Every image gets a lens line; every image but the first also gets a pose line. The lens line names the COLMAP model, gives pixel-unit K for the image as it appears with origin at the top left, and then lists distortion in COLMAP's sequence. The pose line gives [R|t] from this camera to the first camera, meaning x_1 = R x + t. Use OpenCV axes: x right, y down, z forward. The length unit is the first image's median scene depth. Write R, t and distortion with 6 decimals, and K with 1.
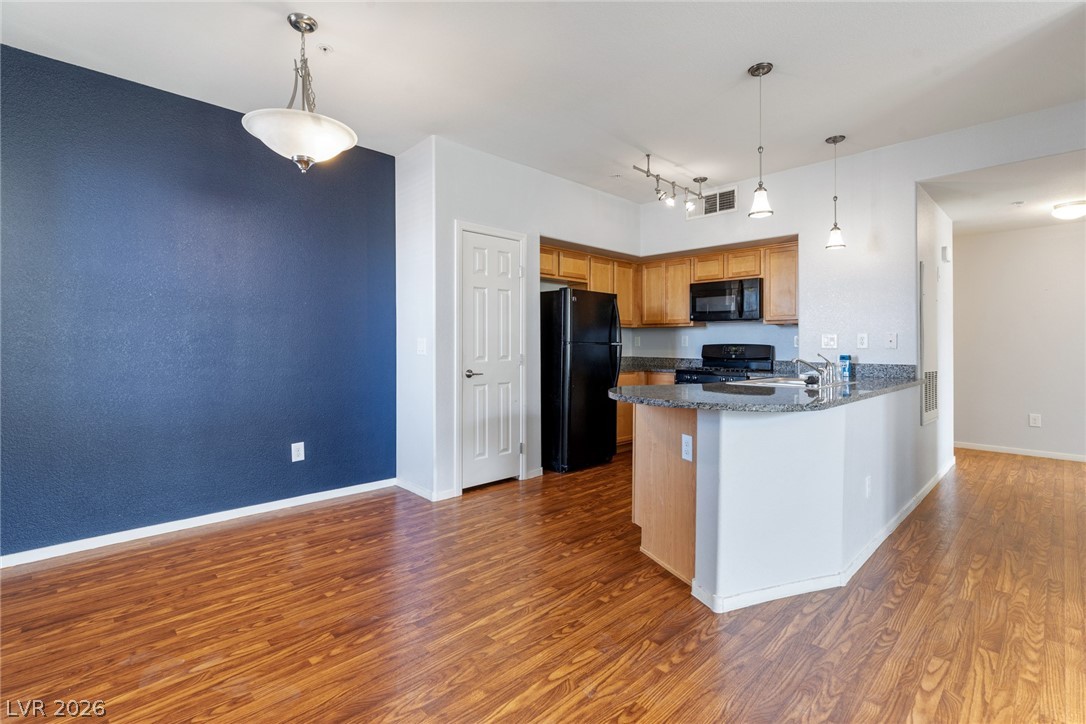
lens RADIAL K [[502.6, 0, 536.4], [0, 502.6, 367.6], [0, 0, 1]] dist [0.008767, 0.000542]
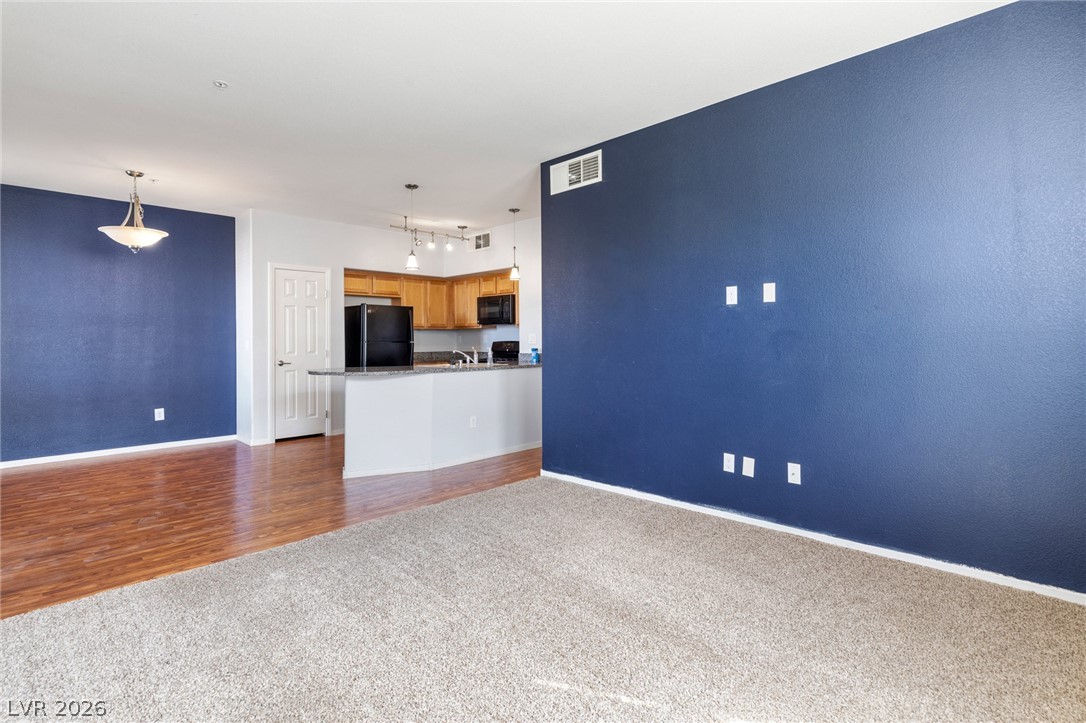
lens RADIAL K [[554.1, 0, 543.0], [0, 554.1, 361.5], [0, 0, 1]] dist [0.028230, -0.000670]
pose [[0.999750, -0.011555, 0.019157, 0.537066], [0.011756, 0.999877, -0.010421, 0.029288], [-0.019034, 0.010643, 0.999762, -0.595381]]
